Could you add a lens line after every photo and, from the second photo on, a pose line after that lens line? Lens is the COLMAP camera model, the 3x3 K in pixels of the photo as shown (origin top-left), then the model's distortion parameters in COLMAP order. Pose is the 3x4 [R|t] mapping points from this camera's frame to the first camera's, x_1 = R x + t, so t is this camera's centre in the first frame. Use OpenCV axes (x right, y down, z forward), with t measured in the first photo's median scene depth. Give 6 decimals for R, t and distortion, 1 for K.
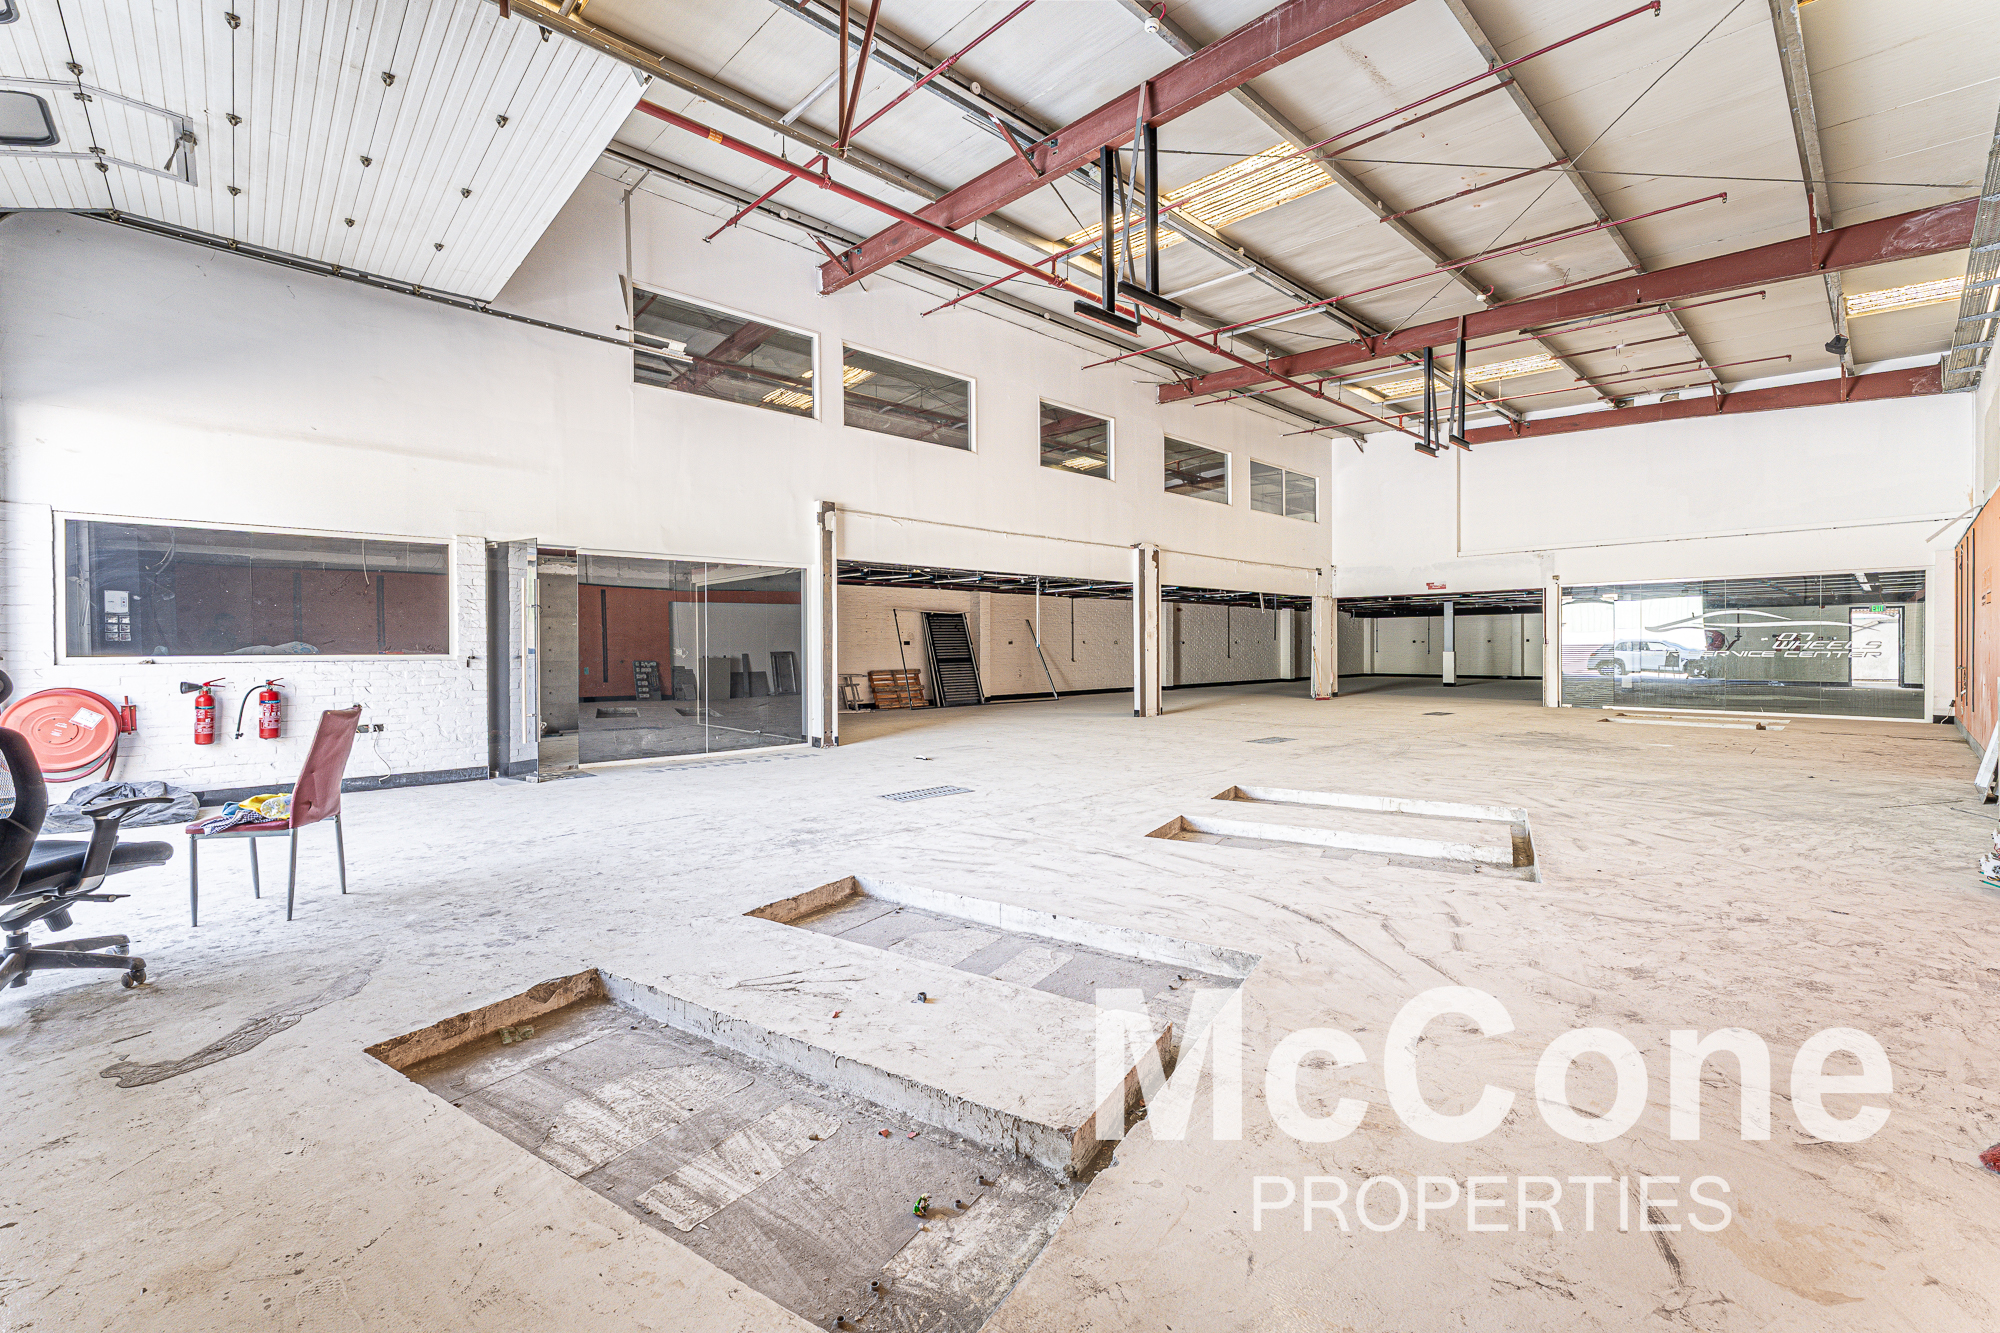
lens RADIAL K [[828.4, 0, 1006.3], [0, 828.4, 656.0], [0, 0, 1]] dist [-0.000925, -0.000138]
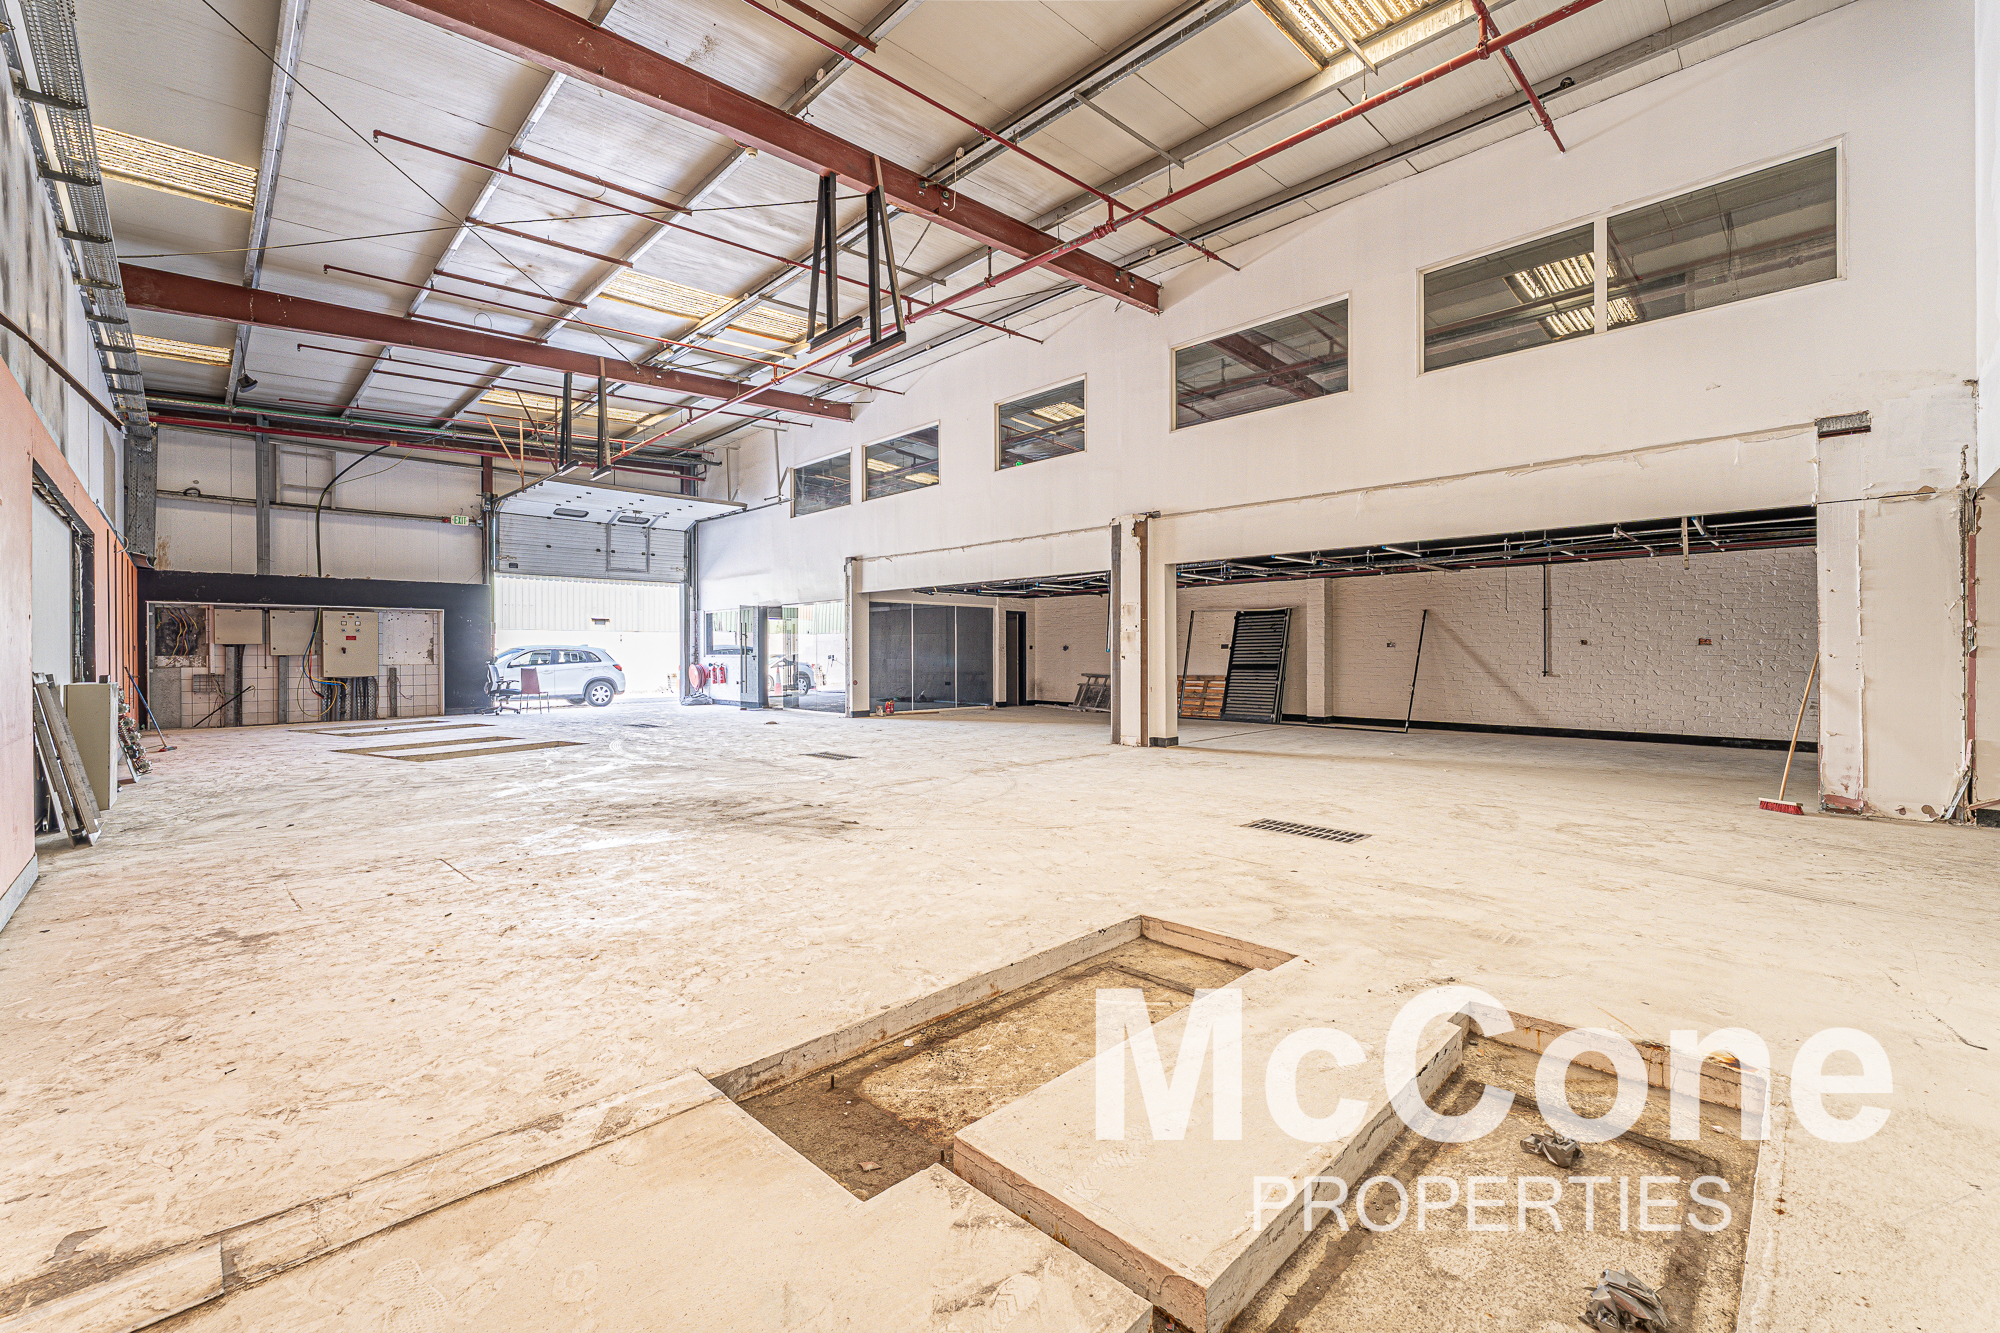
lens RADIAL K [[828.4, 0, 996.4], [0, 828.4, 654.9], [0, 0, 1]] dist [-0.000925, -0.000138]
pose [[0.028127, 0.010457, -0.999550, 0.870633], [-0.005926, 0.999929, 0.010294, -0.015522], [0.999587, 0.005634, 0.028187, 0.817680]]
